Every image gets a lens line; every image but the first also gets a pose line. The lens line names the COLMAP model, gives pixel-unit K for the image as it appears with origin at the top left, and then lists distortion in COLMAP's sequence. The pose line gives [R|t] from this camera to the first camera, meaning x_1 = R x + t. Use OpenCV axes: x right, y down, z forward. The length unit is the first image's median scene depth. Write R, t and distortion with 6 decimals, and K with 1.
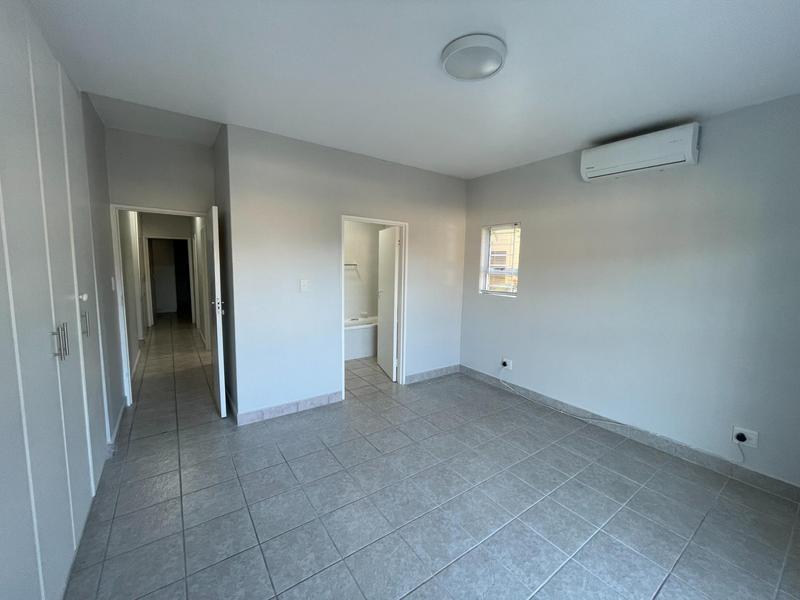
lens RADIAL K [[326.0, 0, 402.1], [0, 326.0, 287.0], [0, 0, 1]] dist [-0.003235, 0.000380]
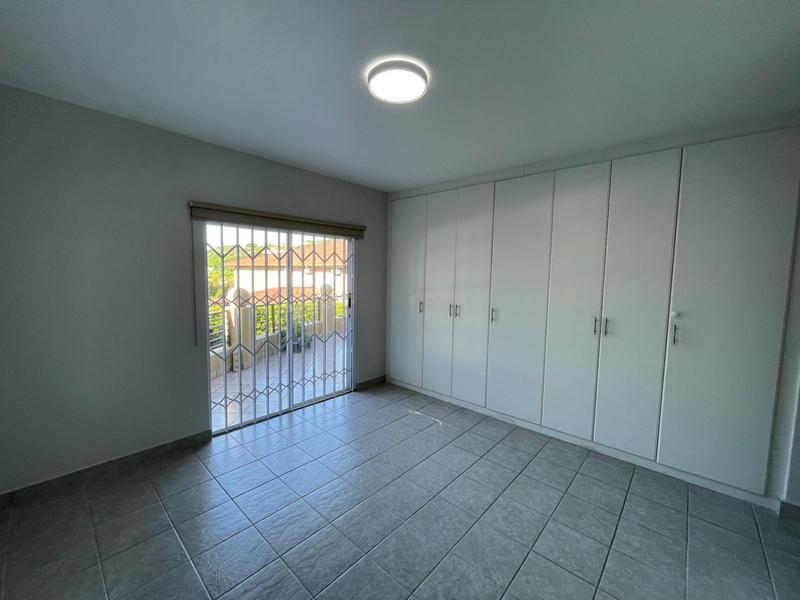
lens RADIAL K [[326.0, 0, 400.7], [0, 326.0, 298.1], [0, 0, 1]] dist [-0.003235, 0.000380]
pose [[-0.977309, -0.021910, -0.210682, 0.242759], [-0.053717, 0.987757, 0.146459, -0.103288], [0.204893, 0.154453, -0.966521, 1.269073]]
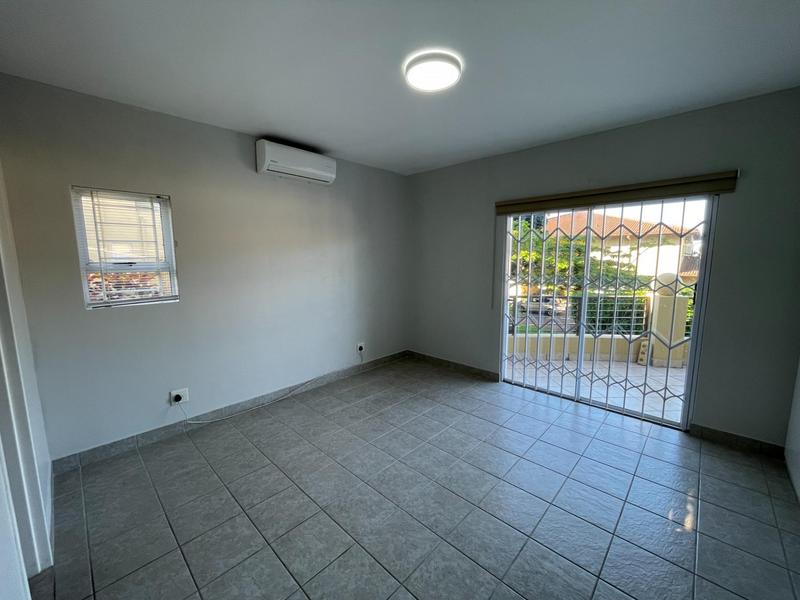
lens RADIAL K [[326.0, 0, 398.1], [0, 326.0, 293.1], [0, 0, 1]] dist [-0.003235, 0.000380]
pose [[-0.181080, -0.130892, 0.974719, -0.570910], [0.075376, 0.986341, 0.146455, -0.073165], [-0.980576, 0.099990, -0.168740, 0.841755]]
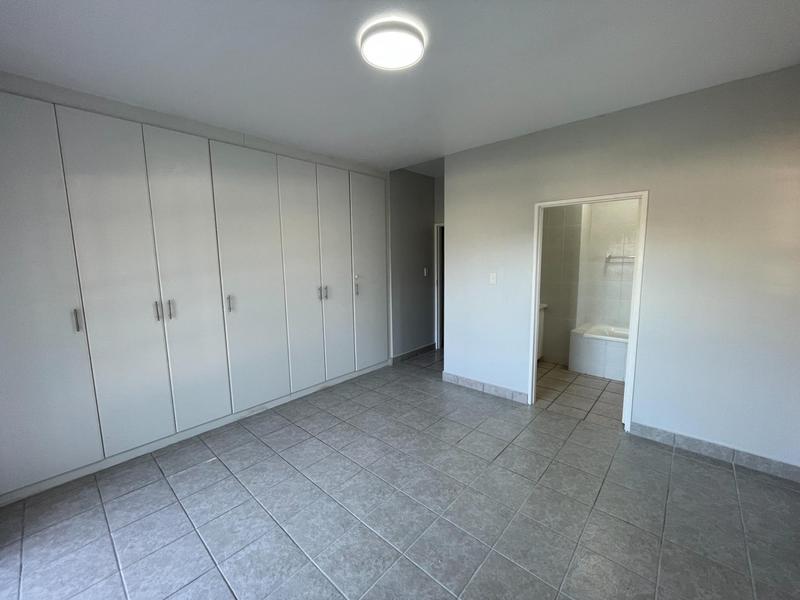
lens RADIAL K [[326.0, 0, 401.3], [0, 326.0, 297.8], [0, 0, 1]] dist [-0.003235, 0.000380]
pose [[0.213184, 0.096197, -0.972265, 0.731334], [-0.050798, 0.994886, 0.087297, -0.020088], [0.975691, 0.030779, 0.216980, 0.522149]]
